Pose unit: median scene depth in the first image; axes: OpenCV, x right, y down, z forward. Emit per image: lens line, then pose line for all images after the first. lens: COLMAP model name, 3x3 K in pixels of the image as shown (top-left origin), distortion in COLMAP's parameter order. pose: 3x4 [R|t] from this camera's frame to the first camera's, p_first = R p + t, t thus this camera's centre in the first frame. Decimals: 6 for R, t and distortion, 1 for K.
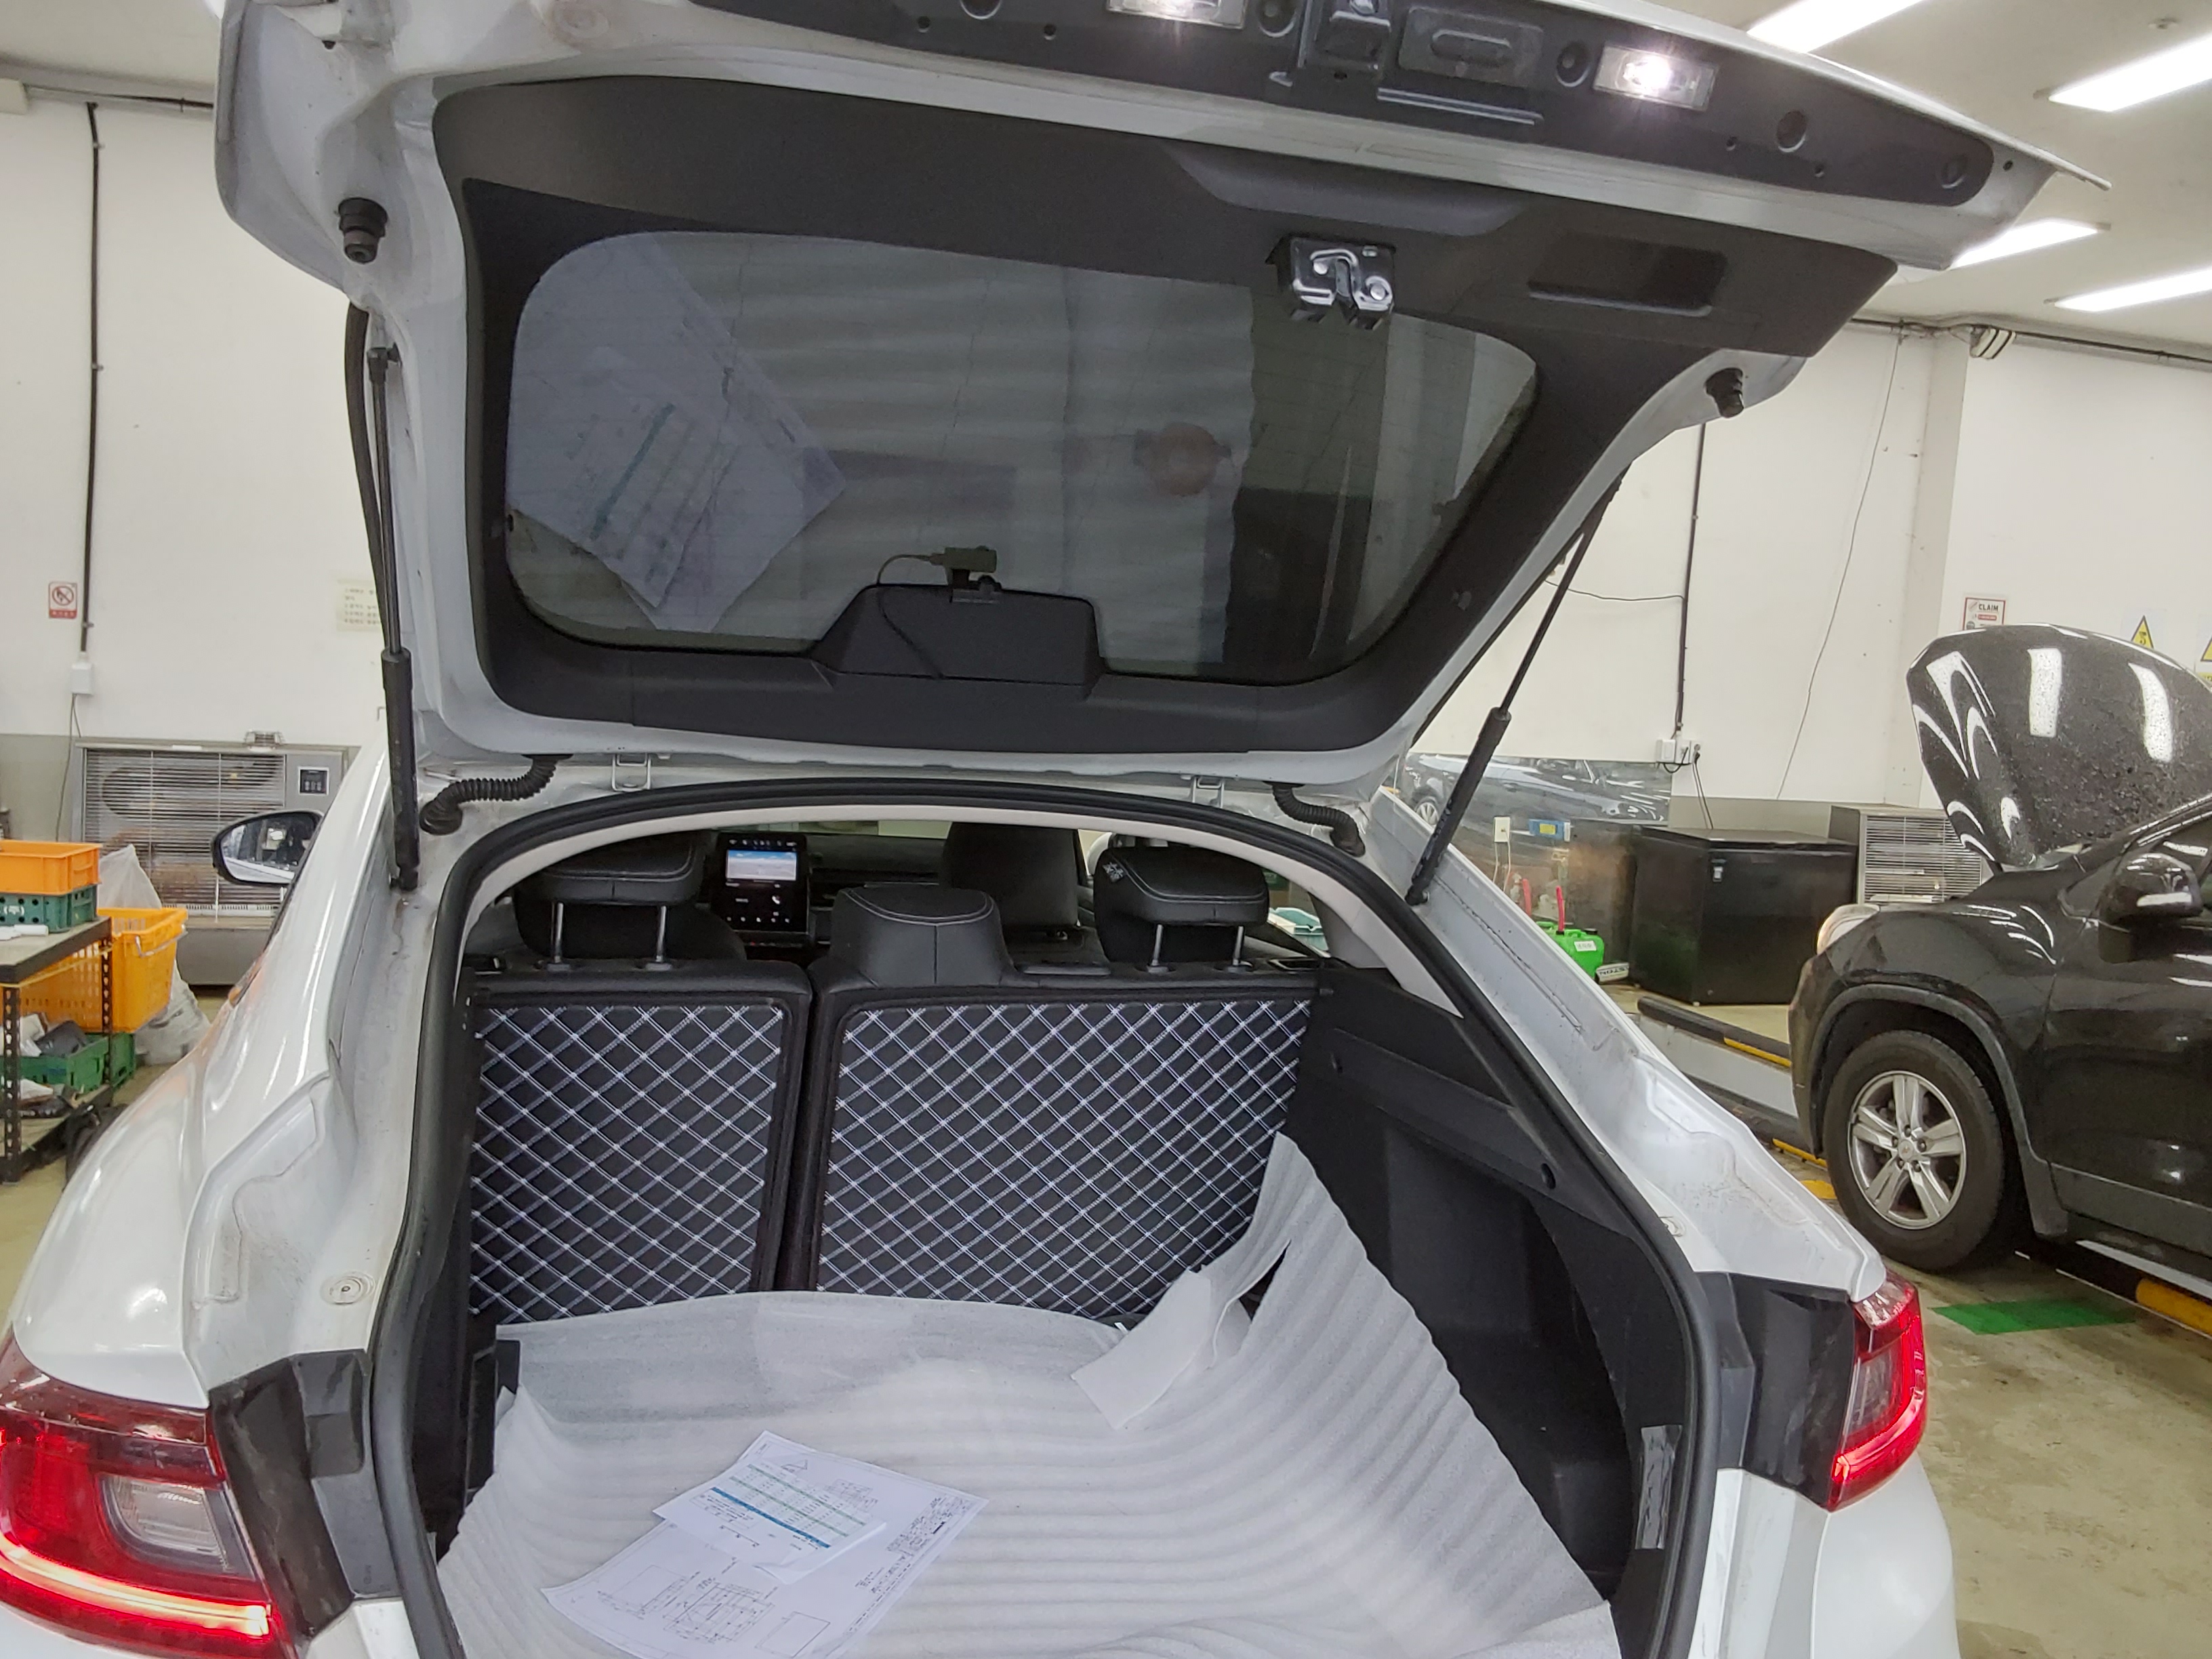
lens RADIAL K [[1764.5, 0, 1106.0], [0, 1764.5, 829.5], [0, 0, 1]] dist [0.032754, -0.003575]
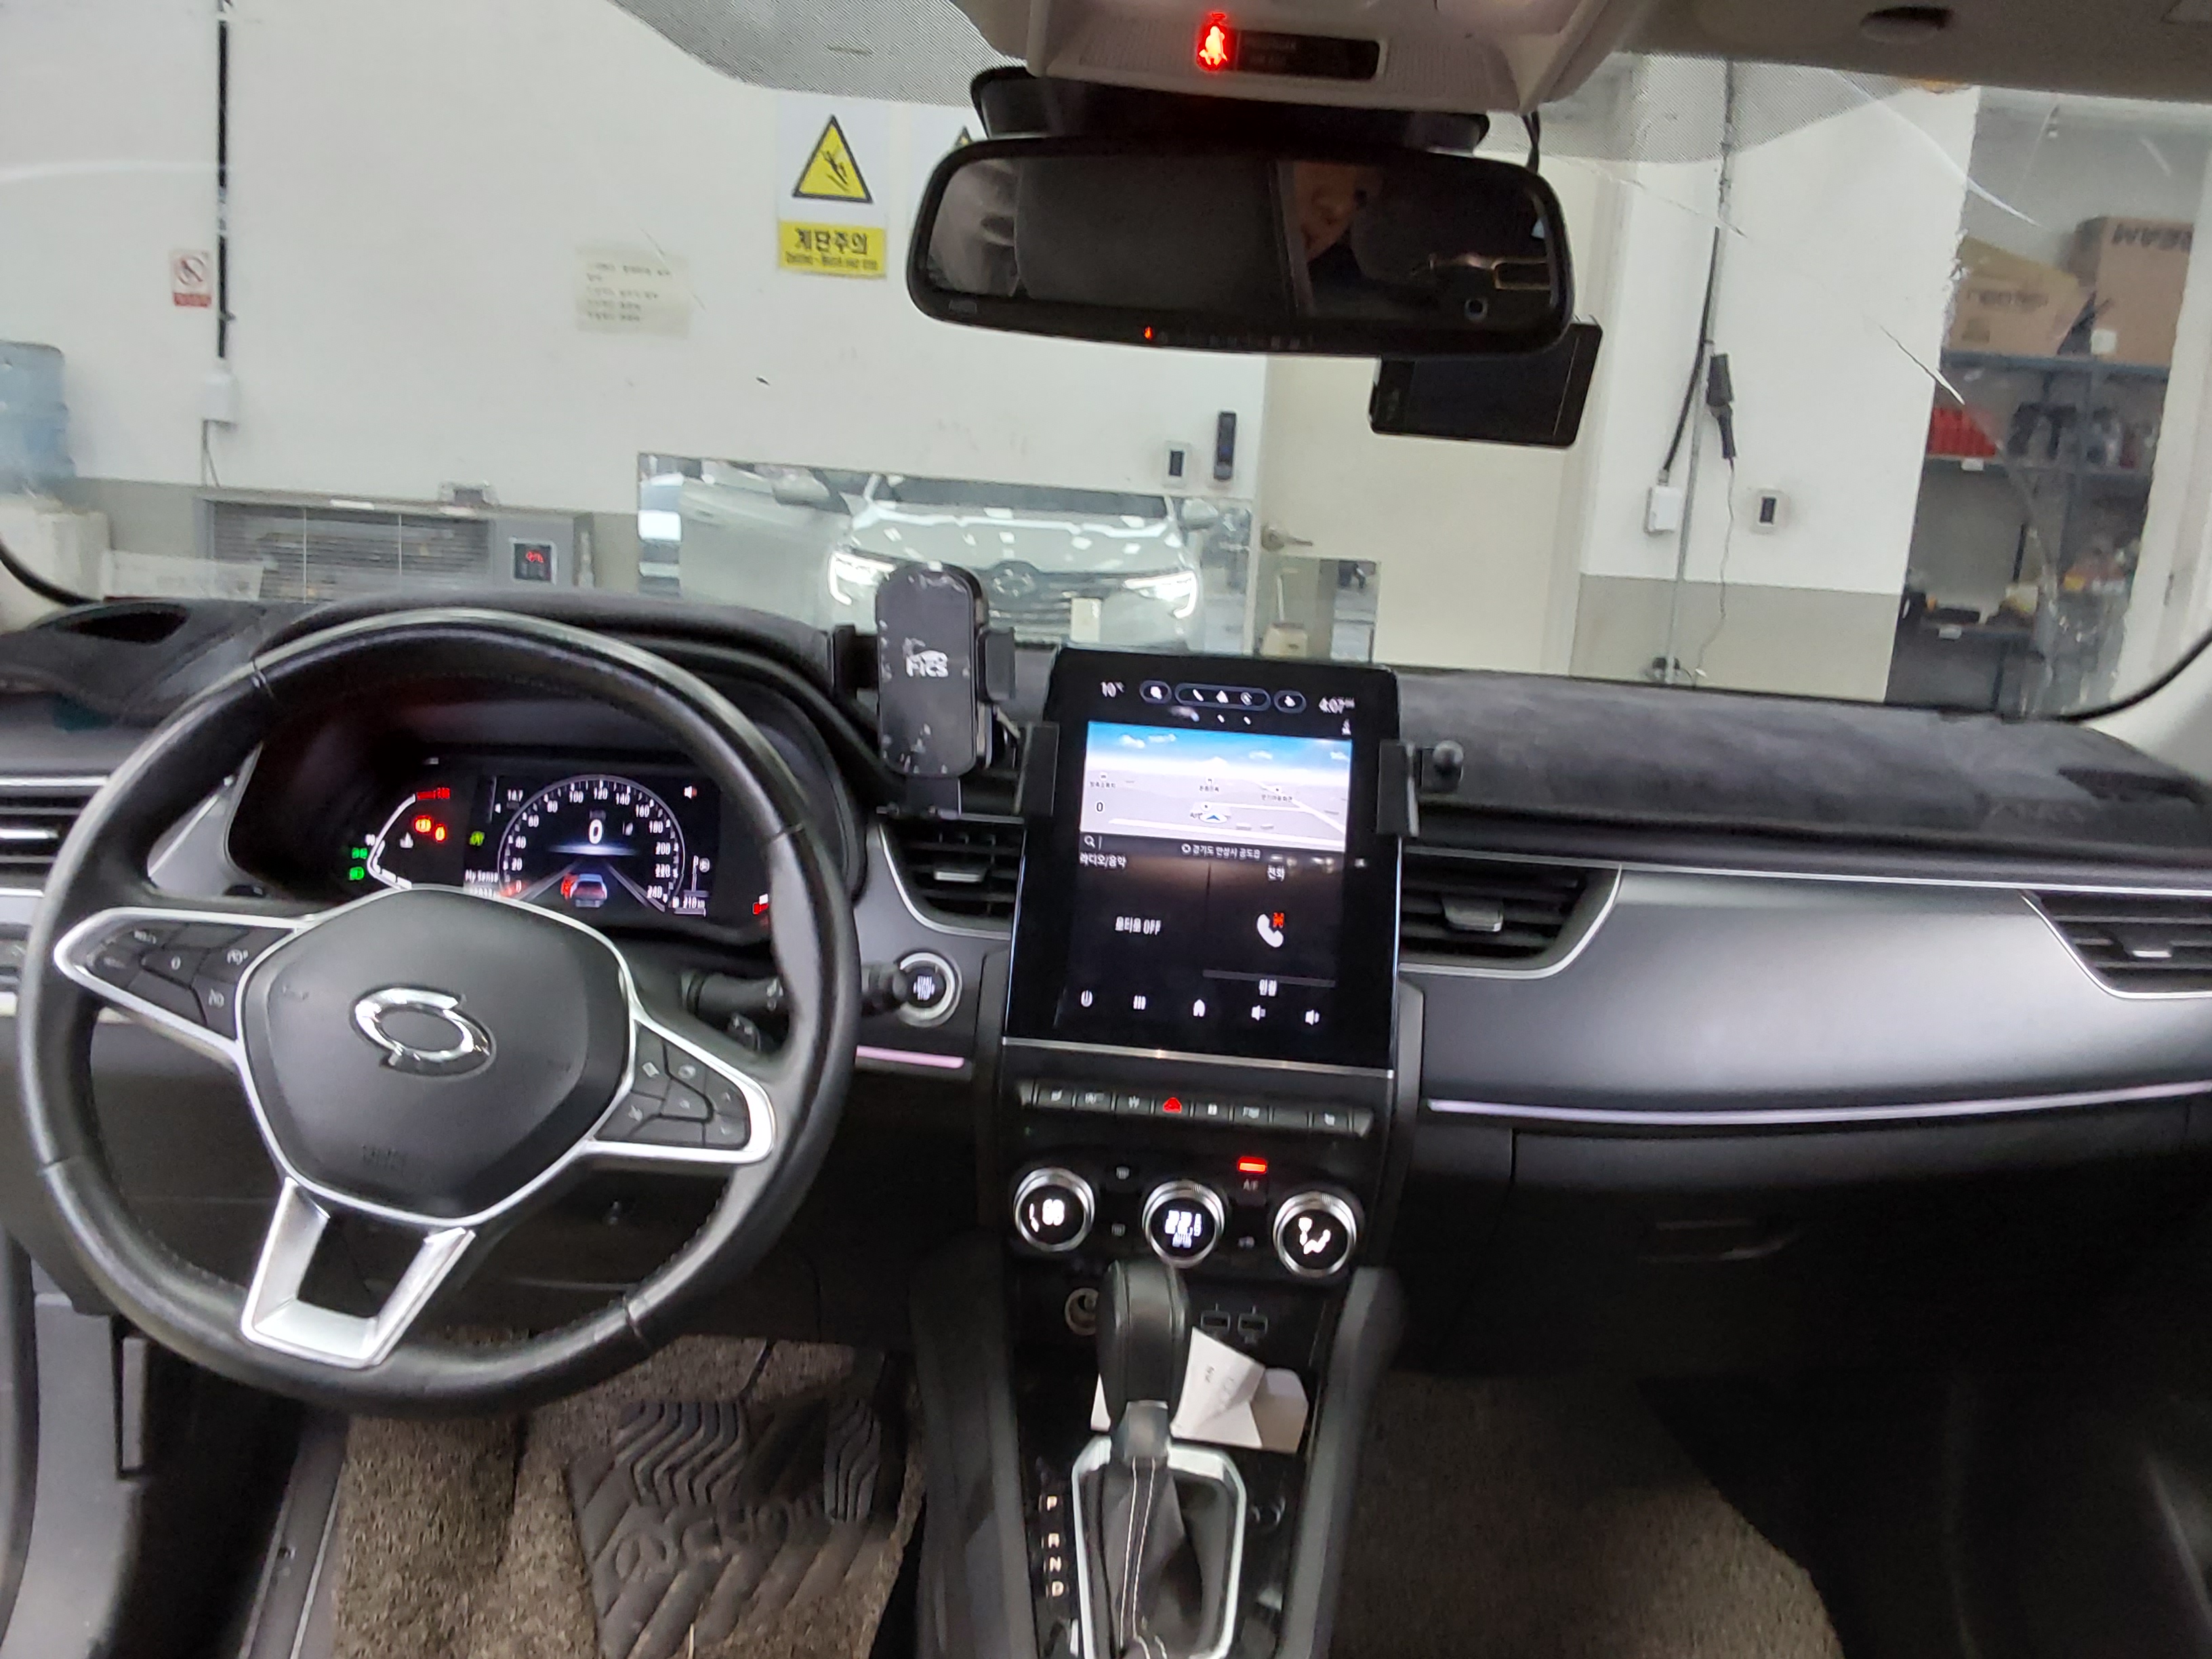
lens RADIAL K [[1764.5, 0, 1106.0], [0, 1764.5, 829.5], [0, 0, 1]] dist [0.032754, -0.003575]
pose [[0.969599, 0.052760, -0.238944, -0.084266], [-0.030373, 0.994877, 0.096425, 0.001453], [0.242807, -0.086236, 0.966234, 0.423362]]
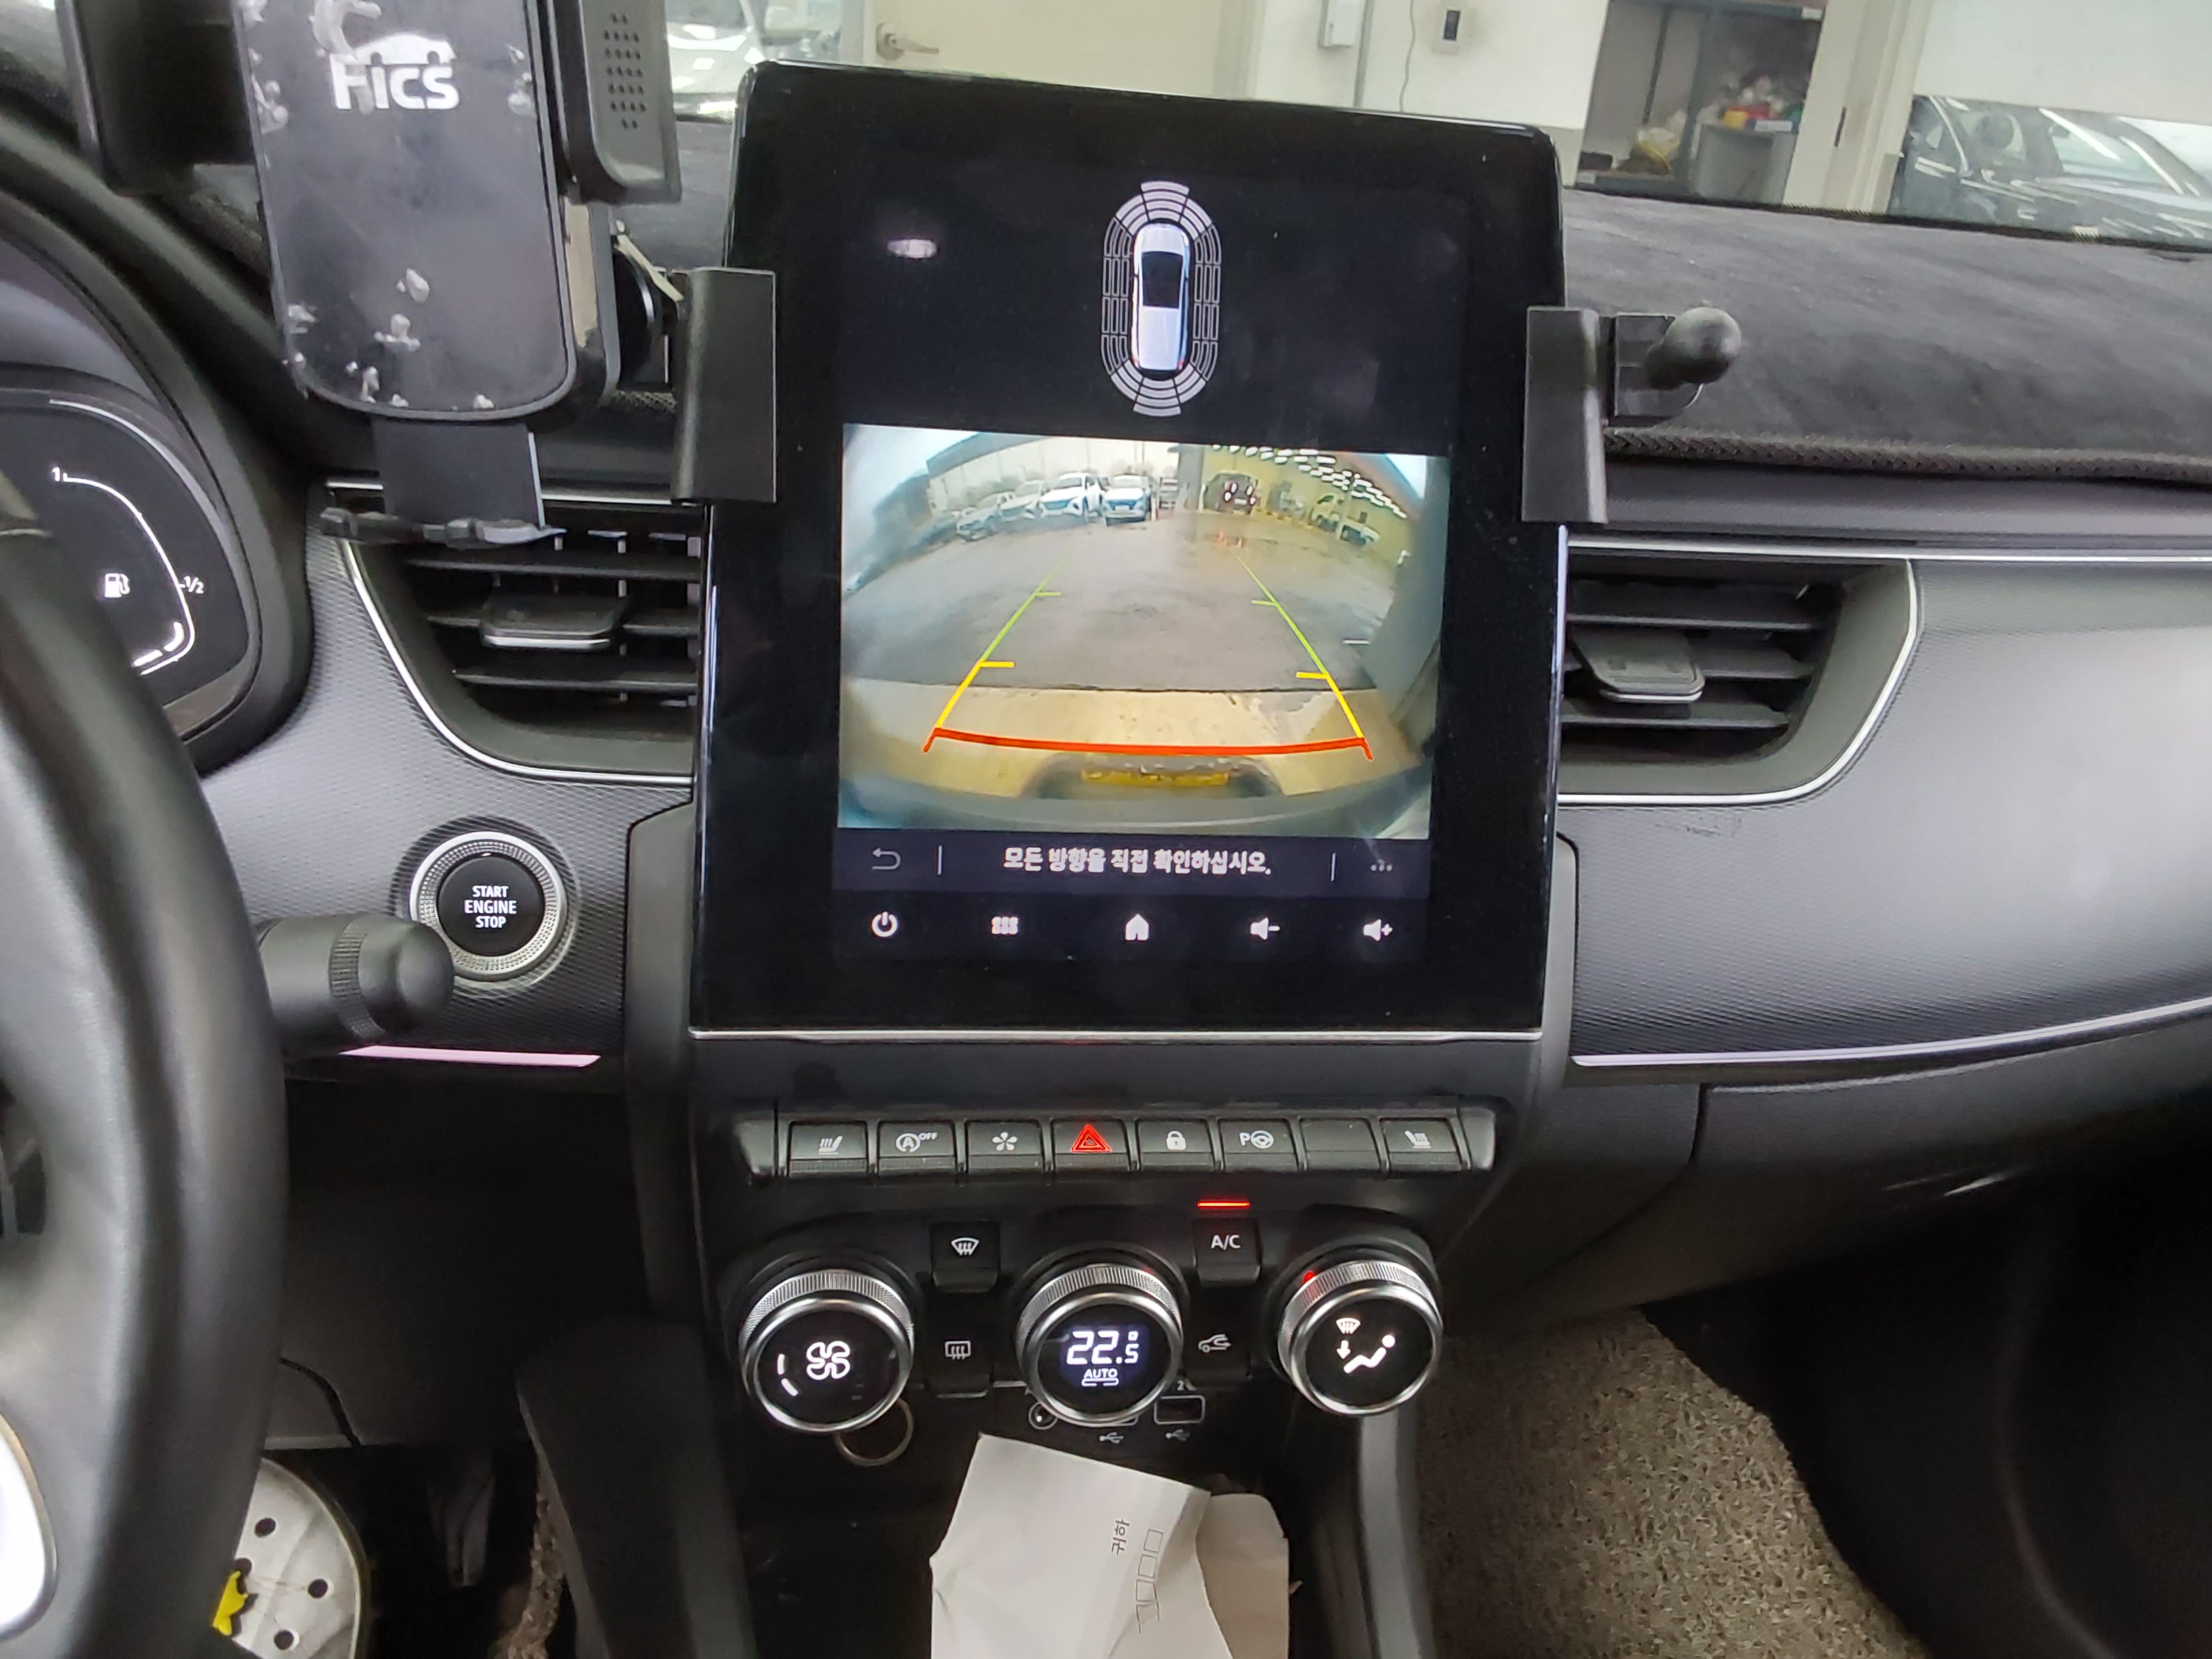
lens RADIAL K [[1764.5, 0, 1106.0], [0, 1764.5, 829.5], [0, 0, 1]] dist [0.032754, -0.003575]
pose [[0.999410, 0.034038, -0.004697, -0.111665], [-0.030729, 0.946561, 0.321058, 0.005408], [0.015374, -0.320724, 0.947048, 0.503309]]
